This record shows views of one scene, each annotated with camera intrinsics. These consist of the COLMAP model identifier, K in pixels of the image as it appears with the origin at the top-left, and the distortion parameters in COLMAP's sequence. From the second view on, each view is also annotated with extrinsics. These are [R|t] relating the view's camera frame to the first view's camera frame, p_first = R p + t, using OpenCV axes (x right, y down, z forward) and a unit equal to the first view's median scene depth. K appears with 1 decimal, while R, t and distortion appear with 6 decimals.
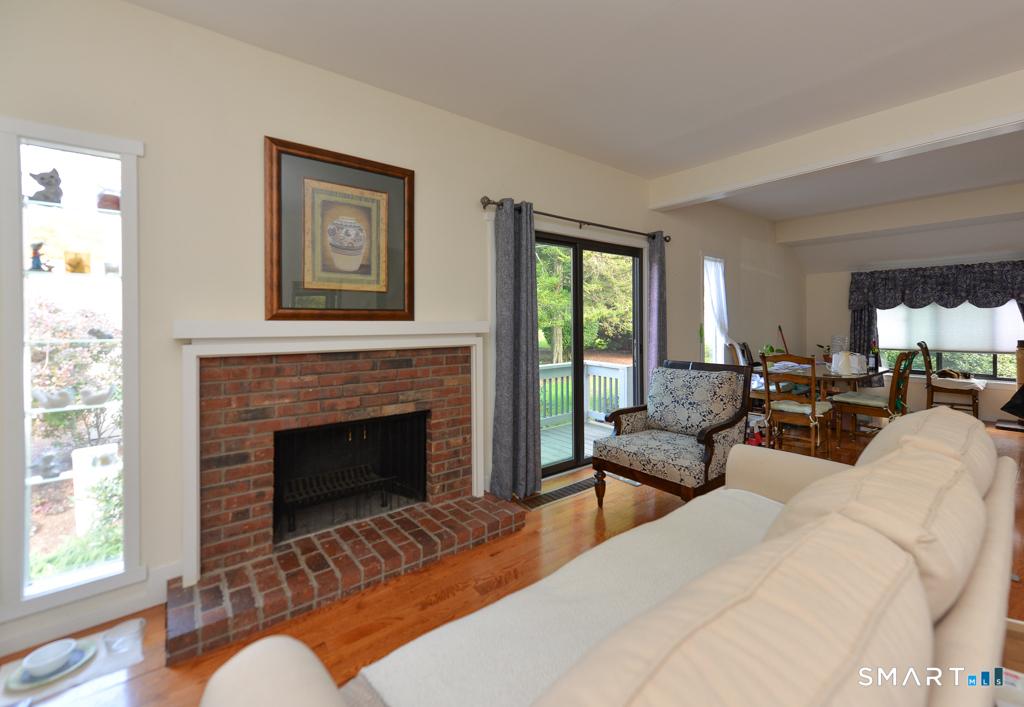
lens RADIAL K [[436.7, 0, 516.2], [0, 436.7, 322.5], [0, 0, 1]] dist [-0.001362, -0.000209]
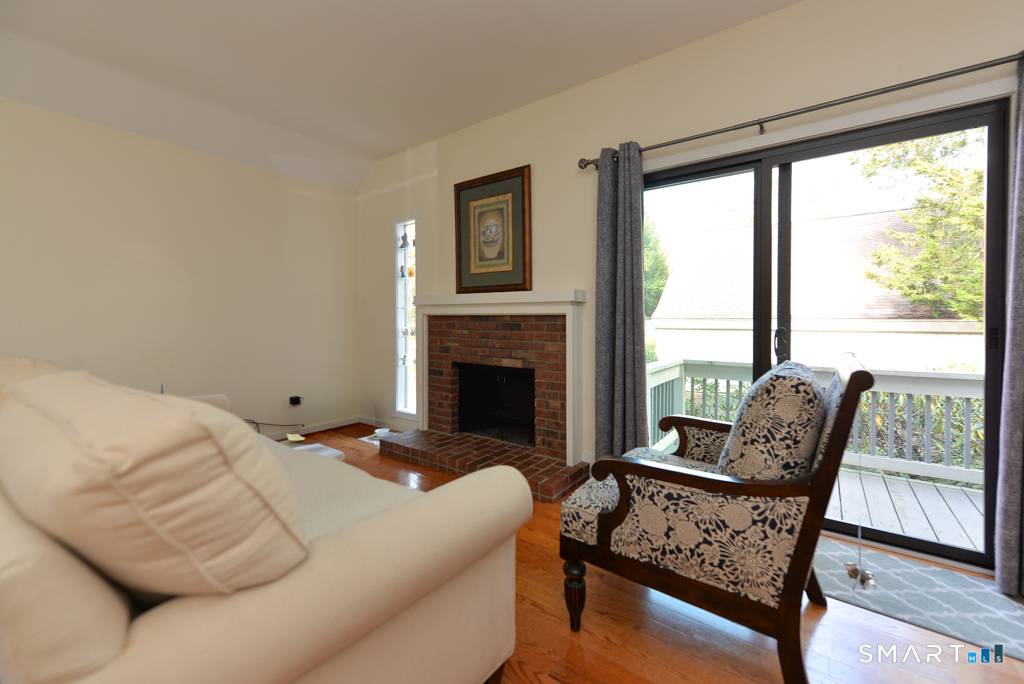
lens RADIAL K [[409.8, 0, 513.5], [0, 409.8, 319.6], [0, 0, 1]] dist [0.002340, 0.000070]
pose [[0.256448, 0.015266, -0.966437, 0.868134], [0.001664, 0.999867, 0.016236, 0.054672], [0.966556, -0.005772, 0.256389, 0.706284]]
